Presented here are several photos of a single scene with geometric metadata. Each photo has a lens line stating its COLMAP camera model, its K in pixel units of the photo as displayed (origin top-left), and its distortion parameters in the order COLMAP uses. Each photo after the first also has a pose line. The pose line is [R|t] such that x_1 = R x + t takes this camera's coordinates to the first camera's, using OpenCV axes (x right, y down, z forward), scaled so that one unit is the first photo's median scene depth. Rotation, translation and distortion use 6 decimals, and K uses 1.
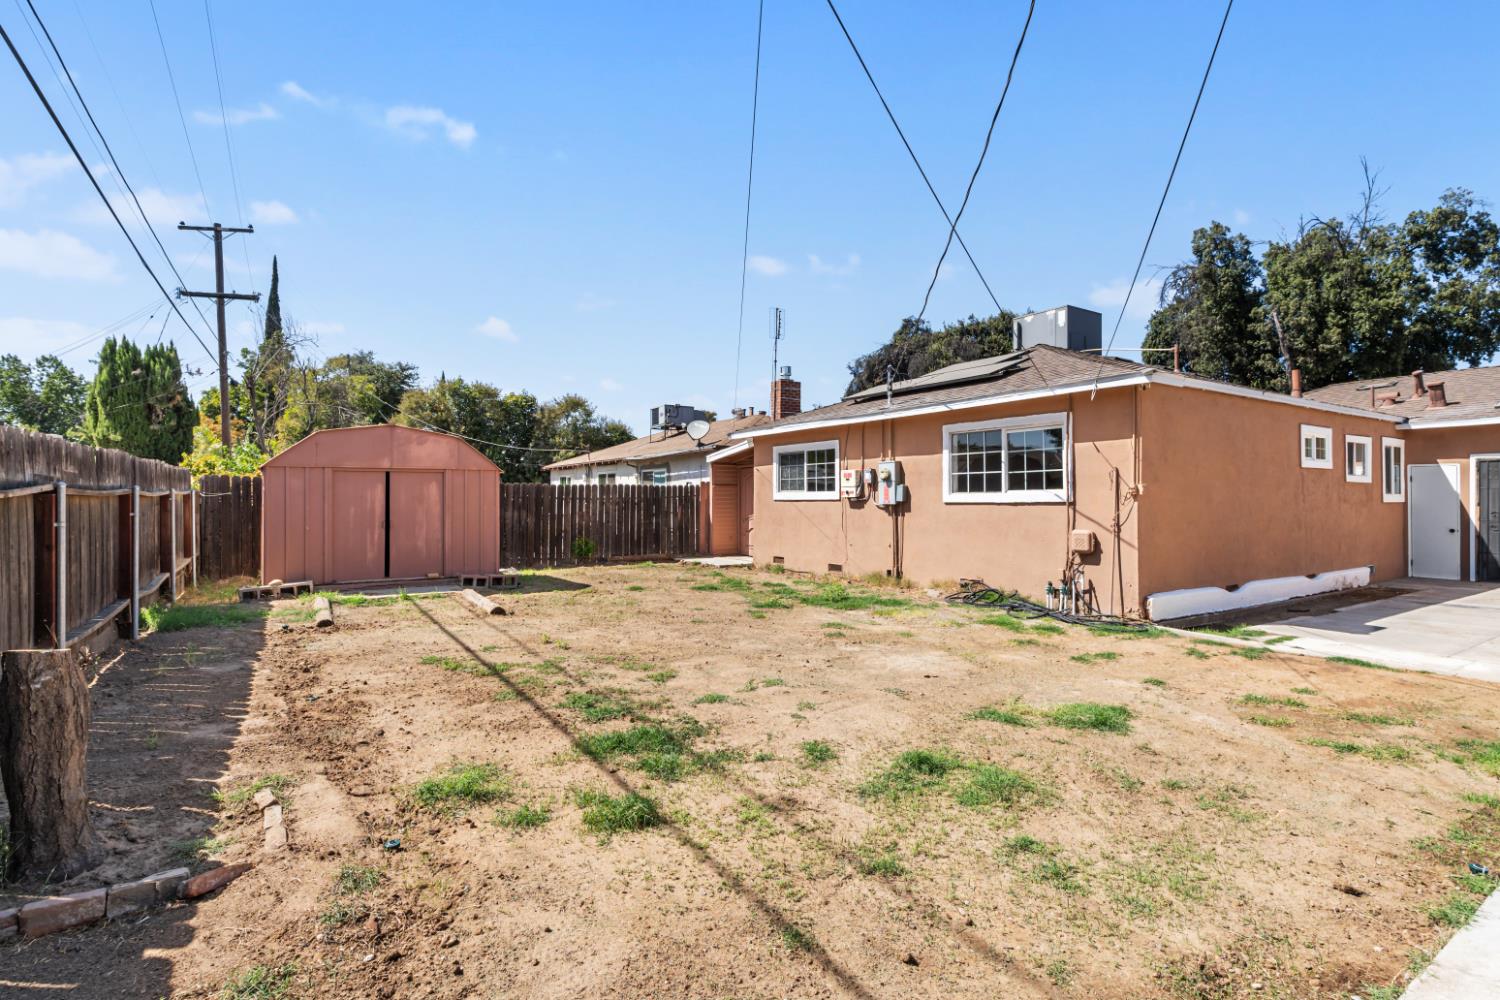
lens RADIAL K [[701.7, 0, 749.2], [0, 701.7, 498.0], [0, 0, 1]] dist [-0.015123, 0.004589]
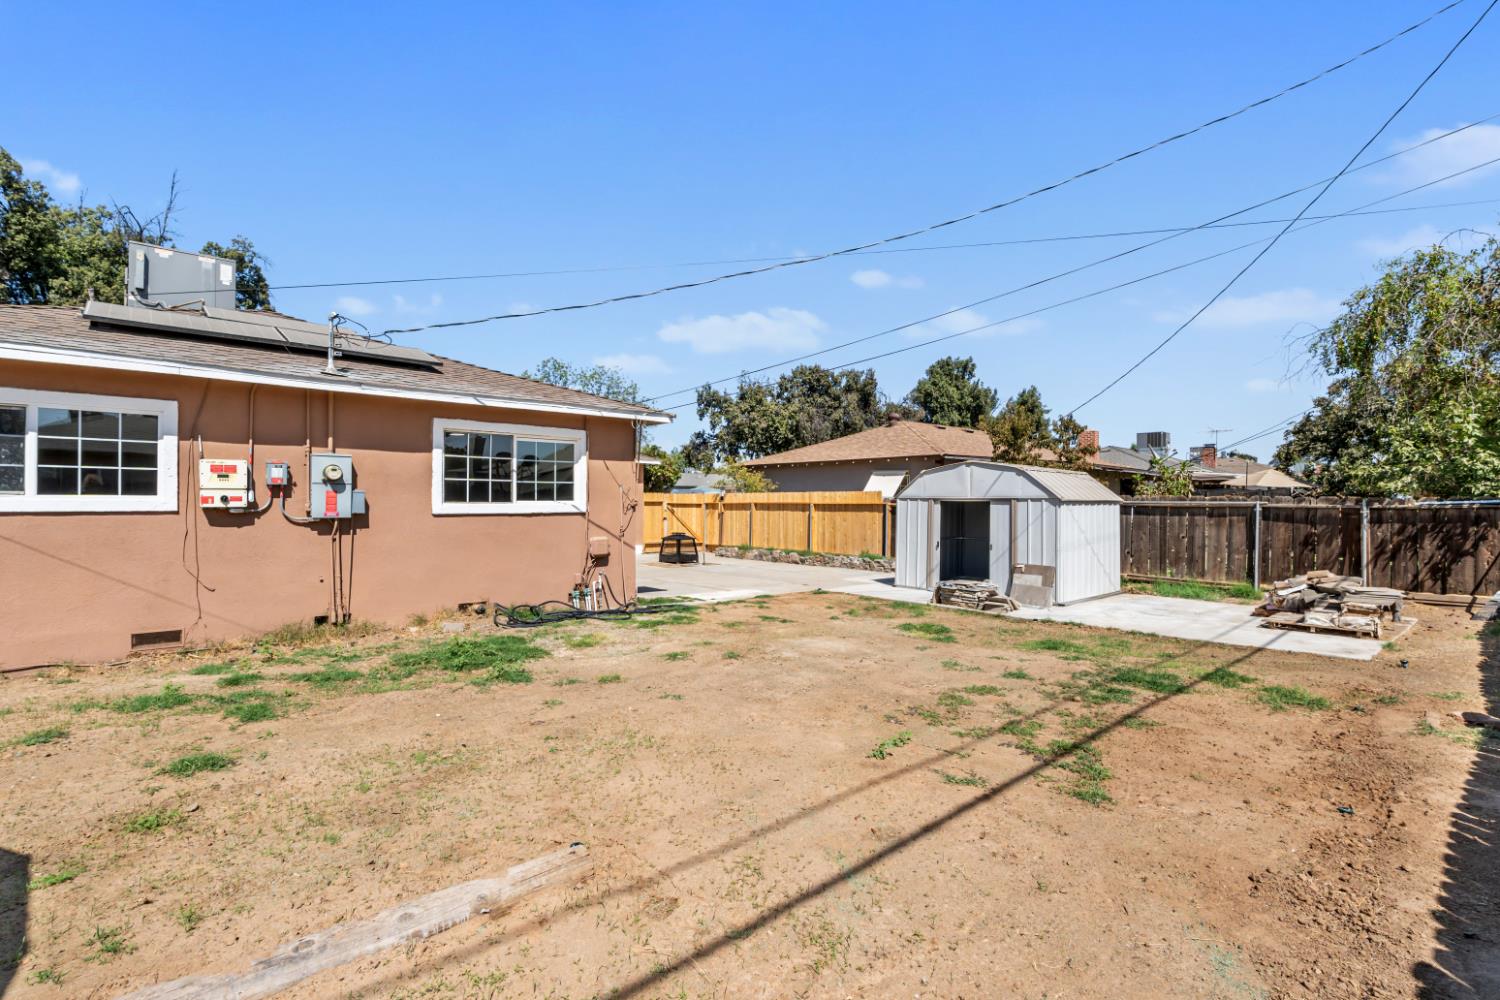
lens RADIAL K [[673.7, 0, 750.4], [0, 673.7, 503.7], [0, 0, 1]] dist [-0.004712, -0.000635]
pose [[-0.134790, -0.000234, 0.990874, -0.538716], [-0.007103, 0.999975, -0.000730, -0.007560], [-0.990849, -0.007137, -0.134788, 0.747540]]
